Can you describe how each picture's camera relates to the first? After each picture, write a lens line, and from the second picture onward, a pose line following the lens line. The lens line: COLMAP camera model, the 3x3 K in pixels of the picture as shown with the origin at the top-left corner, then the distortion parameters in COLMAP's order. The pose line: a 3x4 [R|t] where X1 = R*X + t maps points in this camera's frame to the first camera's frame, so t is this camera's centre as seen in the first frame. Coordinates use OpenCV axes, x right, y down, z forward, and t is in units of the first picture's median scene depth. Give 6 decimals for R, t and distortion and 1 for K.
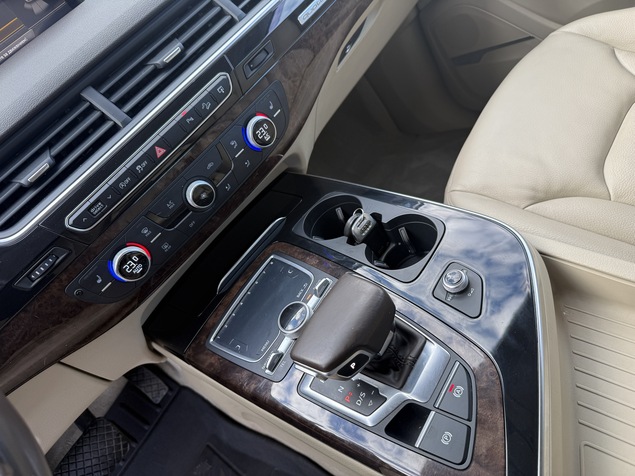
lens RADIAL K [[450.7, 0, 318.4], [0, 450.7, 239.3], [0, 0, 1]] dist [0.011138, -0.000847]
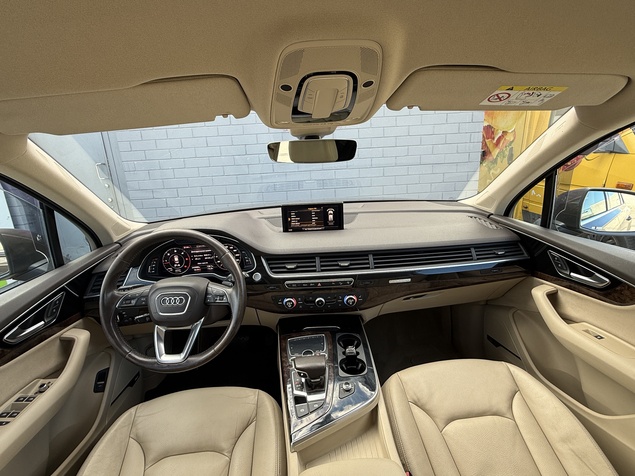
lens RADIAL K [[303.3, 0, 317.3], [0, 303.3, 242.0], [0, 0, 1]] dist [0.003173, 0.000248]
pose [[0.637602, 0.616737, -0.461626, 0.404526], [-0.705577, 0.708057, -0.028577, -0.304026], [0.309233, 0.343933, 0.886614, -0.919919]]
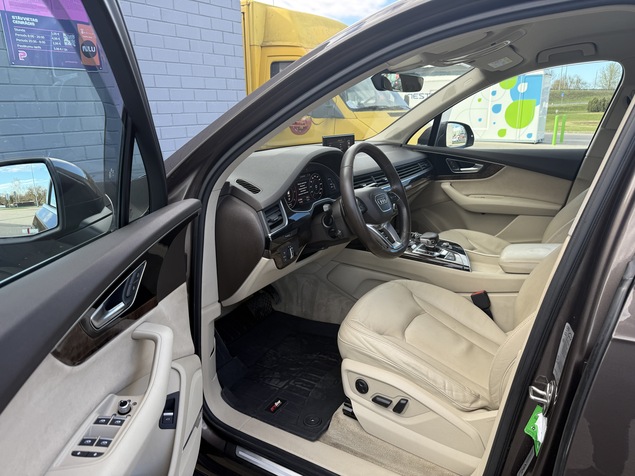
lens RADIAL K [[450.7, 0, 319.5], [0, 450.7, 238.3], [0, 0, 1]] dist [0.011138, -0.000847]
pose [[0.866578, 0.420425, 0.268860, -1.567853], [-0.228319, 0.813073, -0.535521, 2.122770], [-0.443749, 0.402685, 0.800582, -1.607155]]
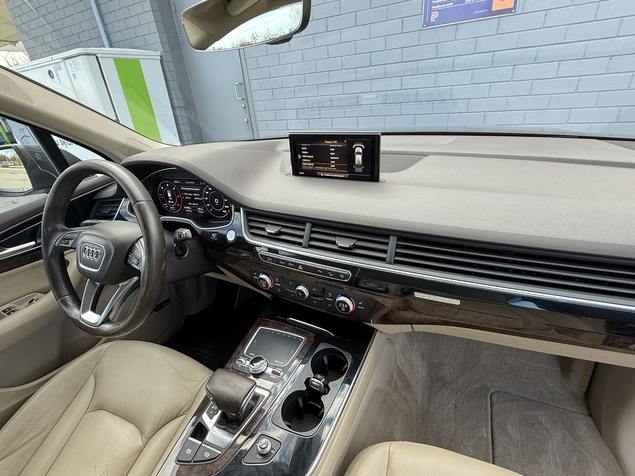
lens RADIAL K [[303.3, 0, 311.7], [0, 303.3, 238.9], [0, 0, 1]] dist [0.003173, 0.000248]
pose [[0.269182, 0.802016, -0.533209, 0.263129], [-0.698181, 0.543862, 0.465573, -0.846285], [0.663389, 0.246952, 0.706350, 0.029079]]
